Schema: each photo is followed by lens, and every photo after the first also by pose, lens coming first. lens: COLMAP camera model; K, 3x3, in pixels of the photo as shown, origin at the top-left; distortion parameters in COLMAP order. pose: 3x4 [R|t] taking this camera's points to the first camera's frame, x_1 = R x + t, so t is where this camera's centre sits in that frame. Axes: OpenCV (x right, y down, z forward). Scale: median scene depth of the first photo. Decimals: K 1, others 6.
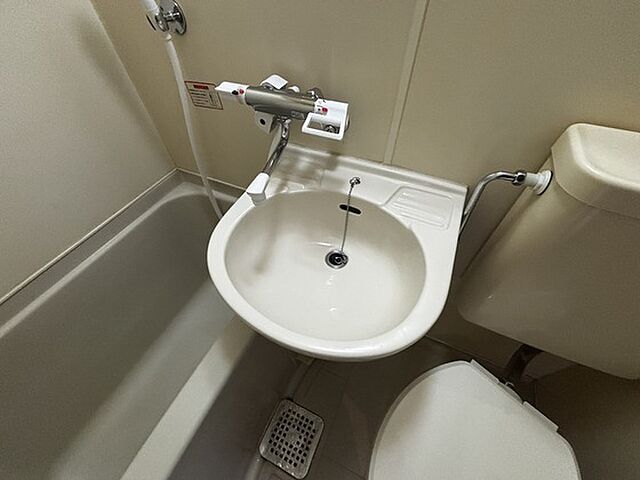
lens RADIAL K [[258.2, 0, 320.1], [0, 258.2, 240.3], [0, 0, 1]] dist [0.000395, -0.000010]
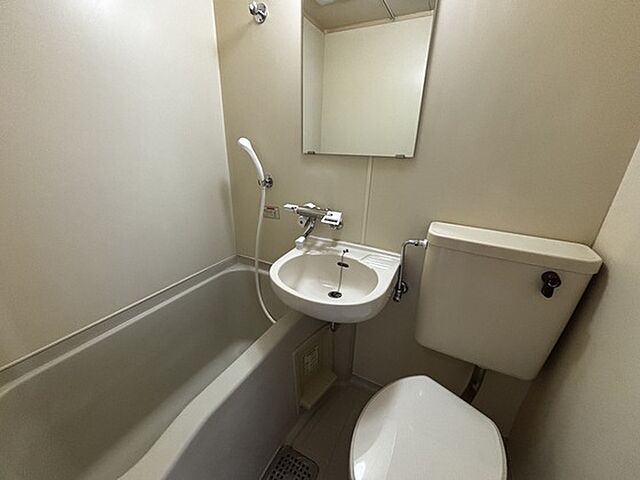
lens RADIAL K [[258.2, 0, 319.9], [0, 258.2, 237.3], [0, 0, 1]] dist [0.000395, -0.000010]
pose [[0.997763, 0.055741, -0.036892, 0.008497], [-0.066706, 0.865741, -0.496028, 0.641467], [0.004289, 0.497379, 0.867523, -0.707765]]
